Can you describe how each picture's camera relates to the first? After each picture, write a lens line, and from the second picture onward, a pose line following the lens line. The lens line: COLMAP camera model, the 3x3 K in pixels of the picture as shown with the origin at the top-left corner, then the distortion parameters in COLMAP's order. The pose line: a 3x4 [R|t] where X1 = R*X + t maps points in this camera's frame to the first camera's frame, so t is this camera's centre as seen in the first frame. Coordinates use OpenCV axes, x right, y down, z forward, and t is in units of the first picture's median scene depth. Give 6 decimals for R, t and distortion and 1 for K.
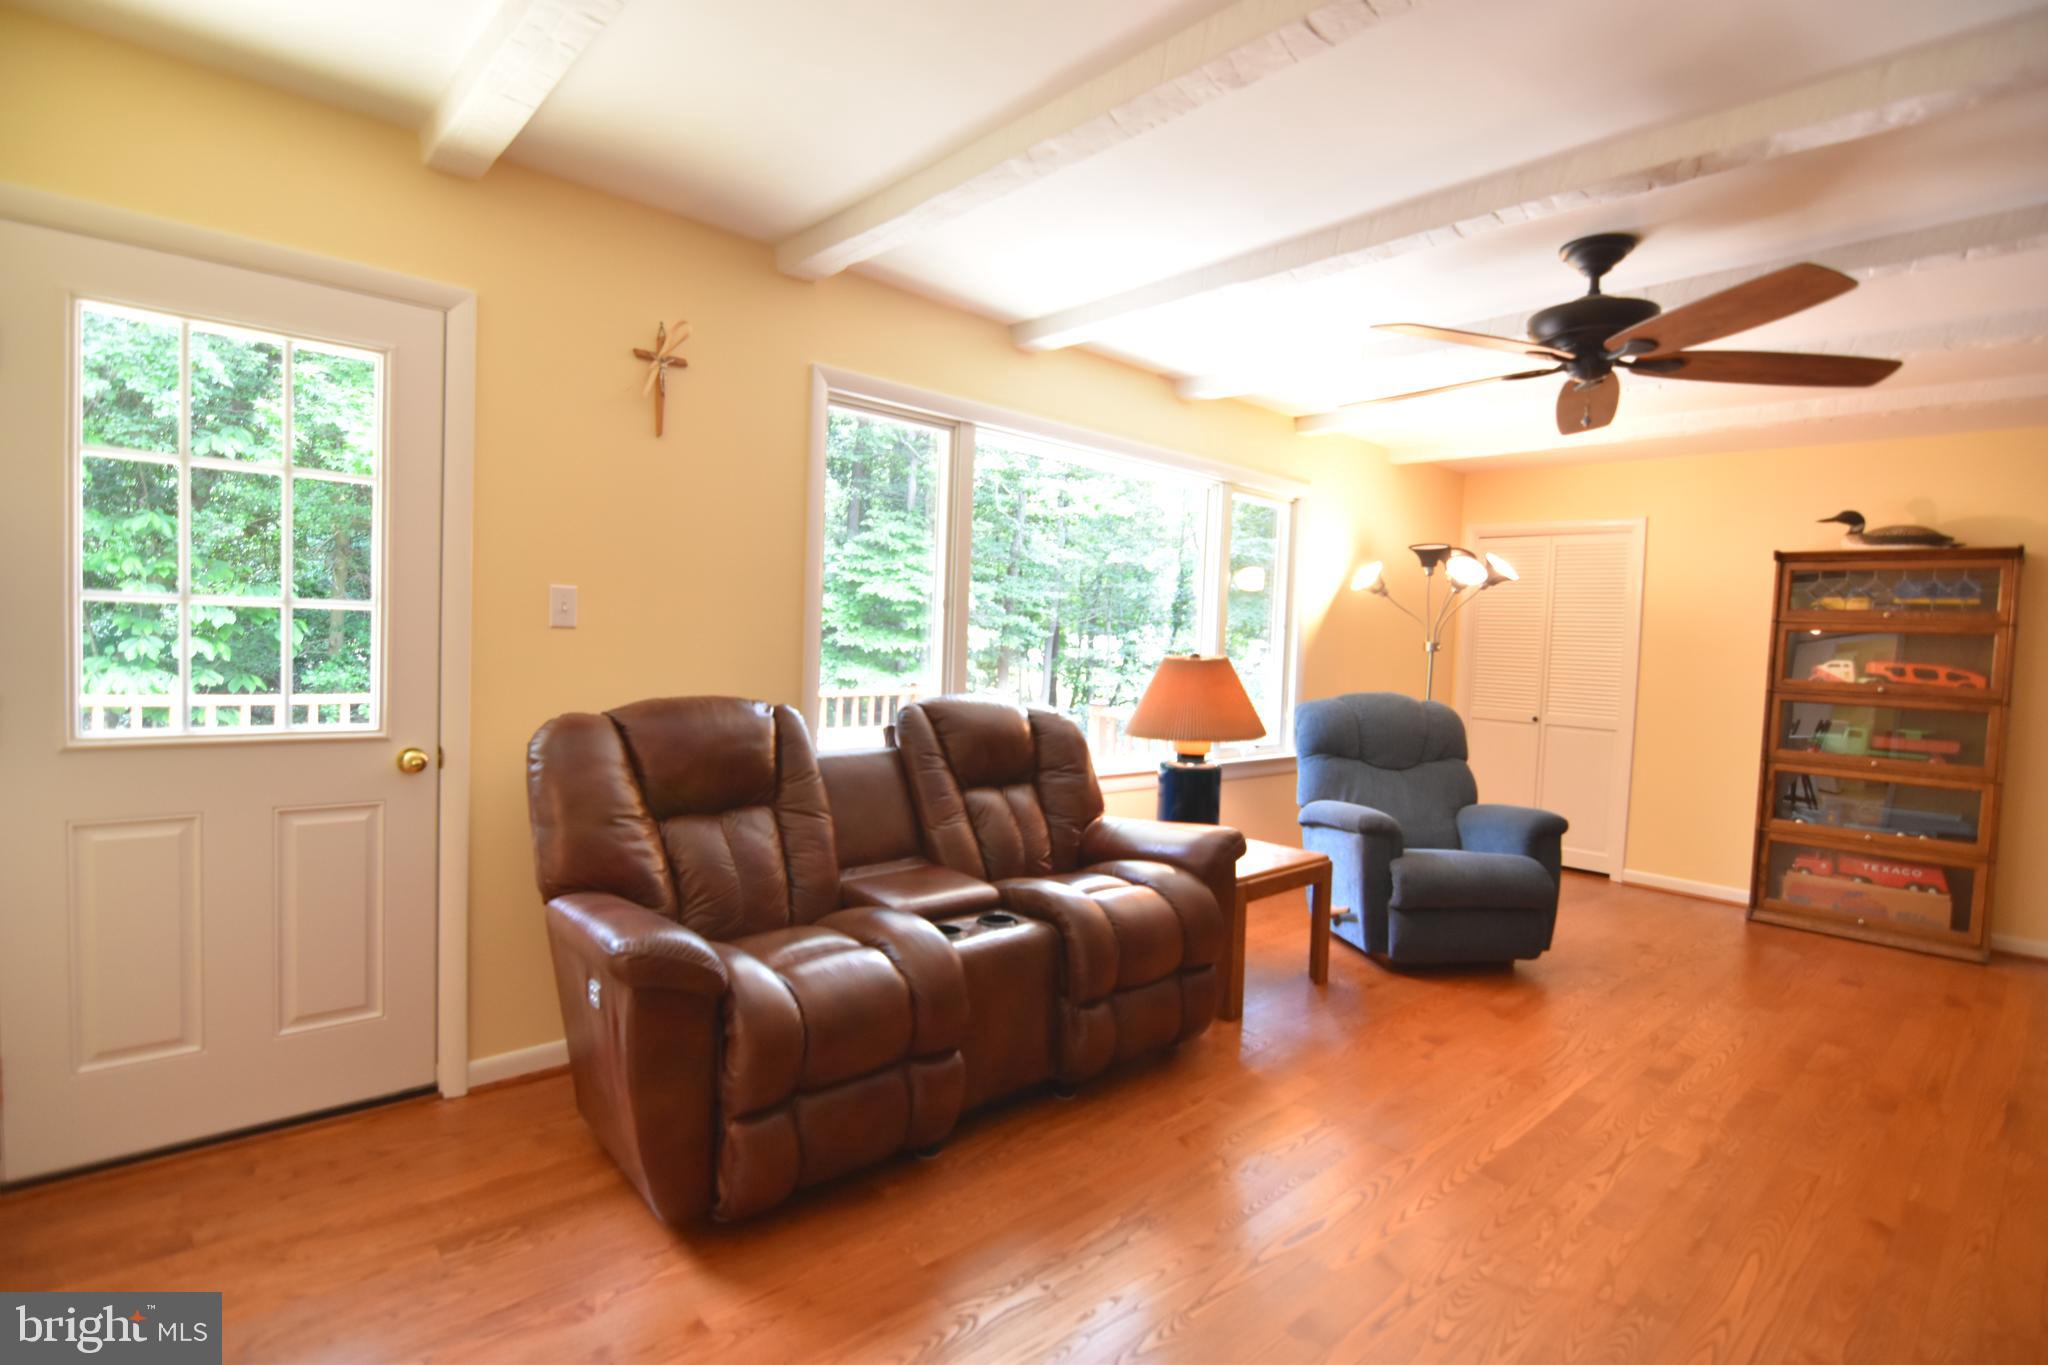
lens RADIAL K [[991.5, 0, 1033.0], [0, 991.5, 682.9], [0, 0, 1]] dist [-0.001192, -0.011848]
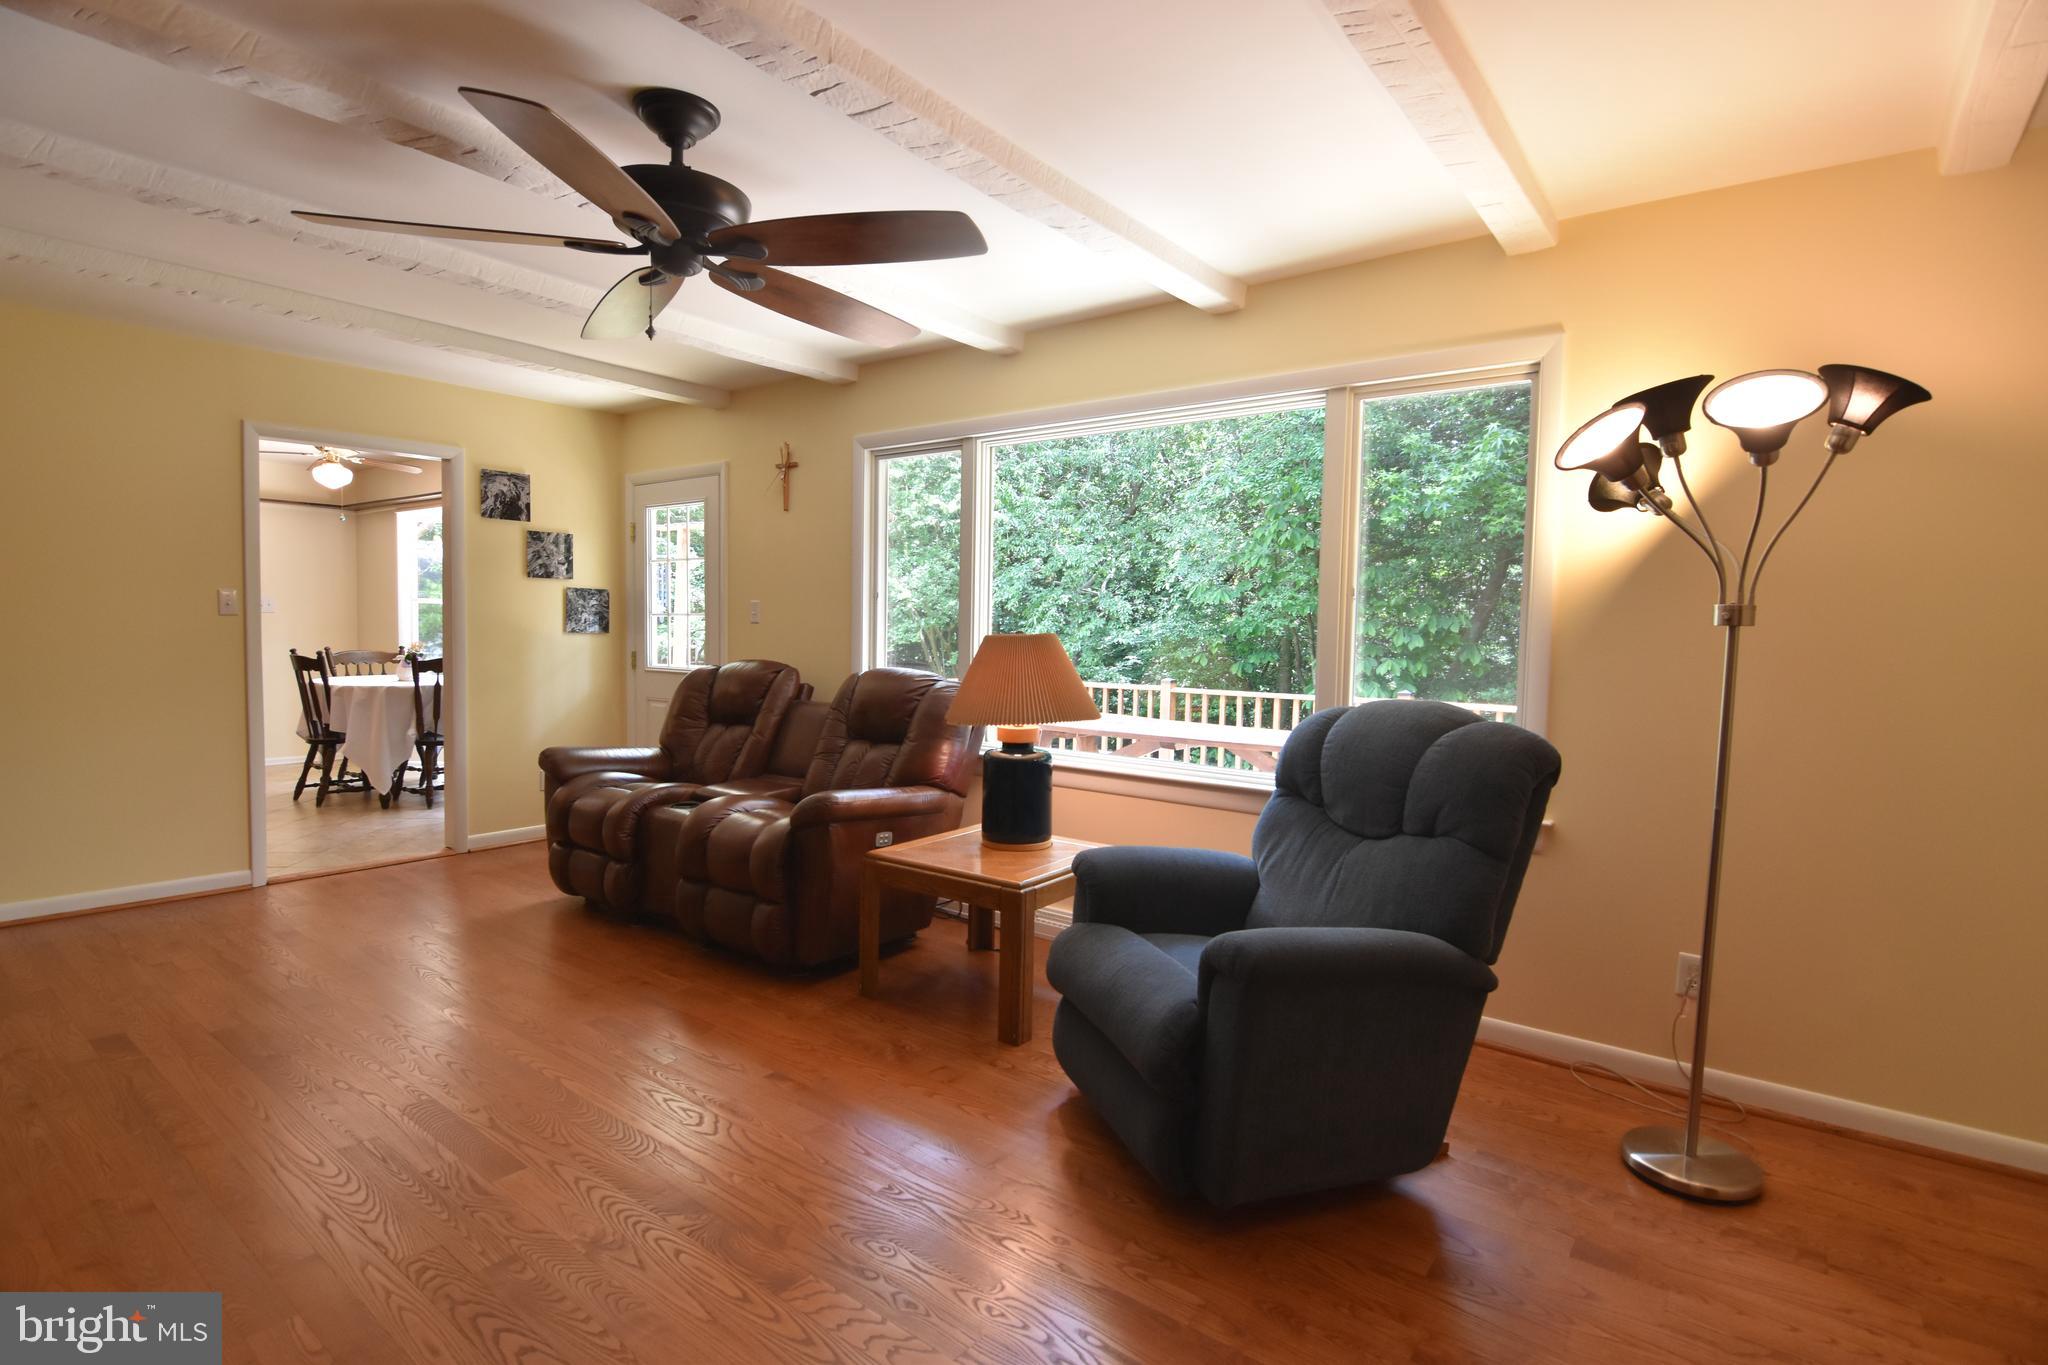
lens RADIAL K [[991.5, 0, 1033.0], [0, 991.5, 682.9], [0, 0, 1]] dist [-0.001192, -0.011848]
pose [[0.175236, 0.015859, -0.984399, 0.906080], [-0.058425, 0.998276, 0.005682, 0.009214], [0.982791, 0.056518, 0.175860, 0.734029]]
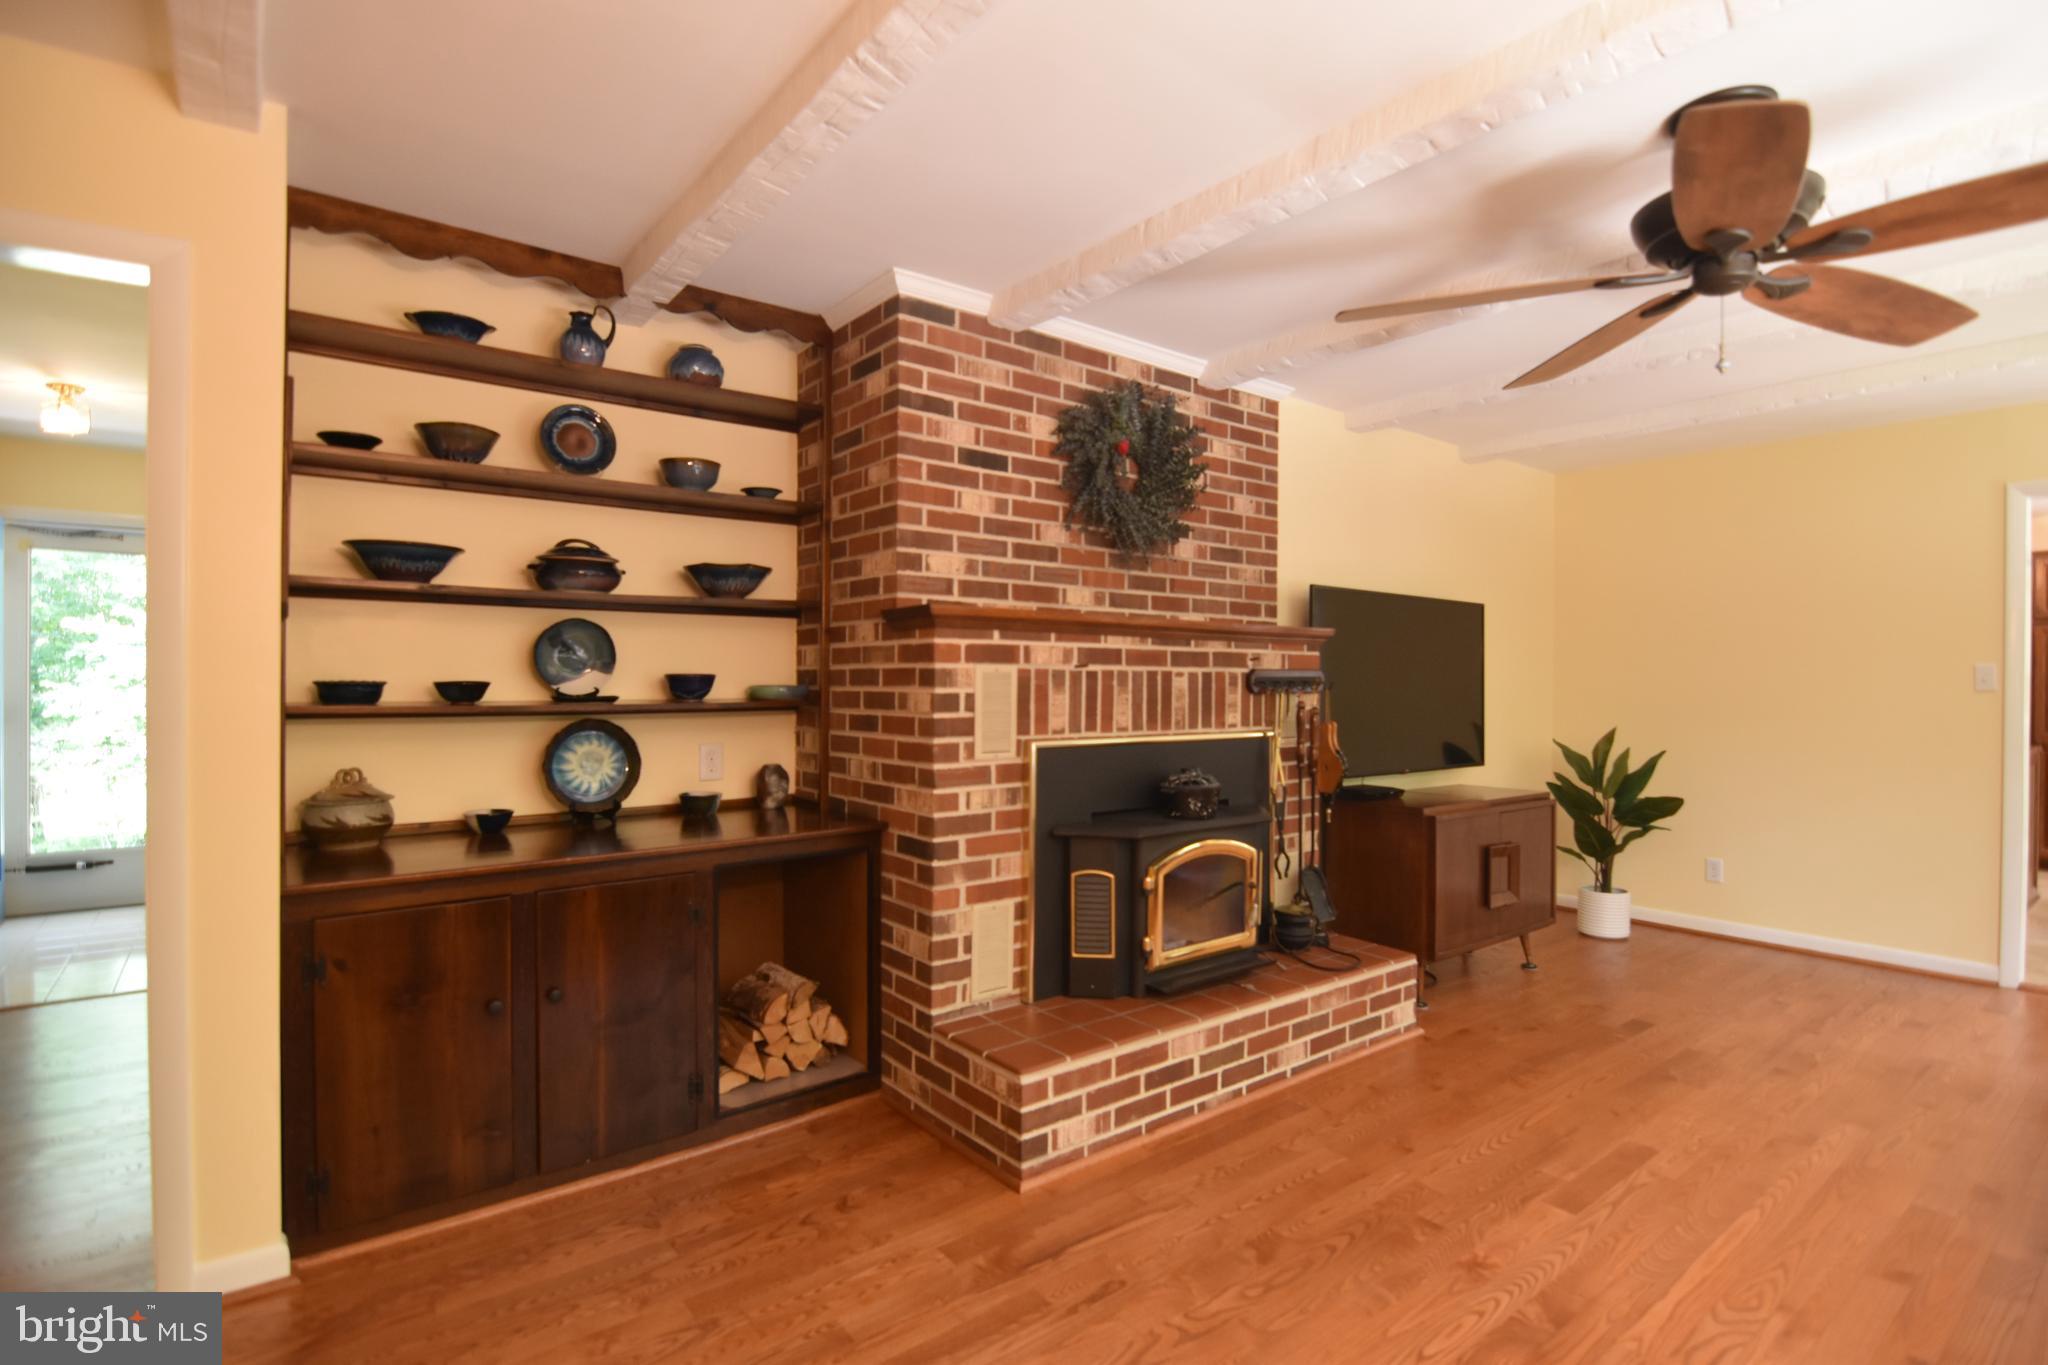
lens RADIAL K [[991.5, 0, 1033.0], [0, 991.5, 682.9], [0, 0, 1]] dist [-0.001192, -0.011848]
pose [[-0.996439, -0.044439, 0.071654, 0.637629], [-0.041084, 0.998020, 0.047630, -0.021228], [-0.073629, 0.044517, -0.996292, 1.105818]]
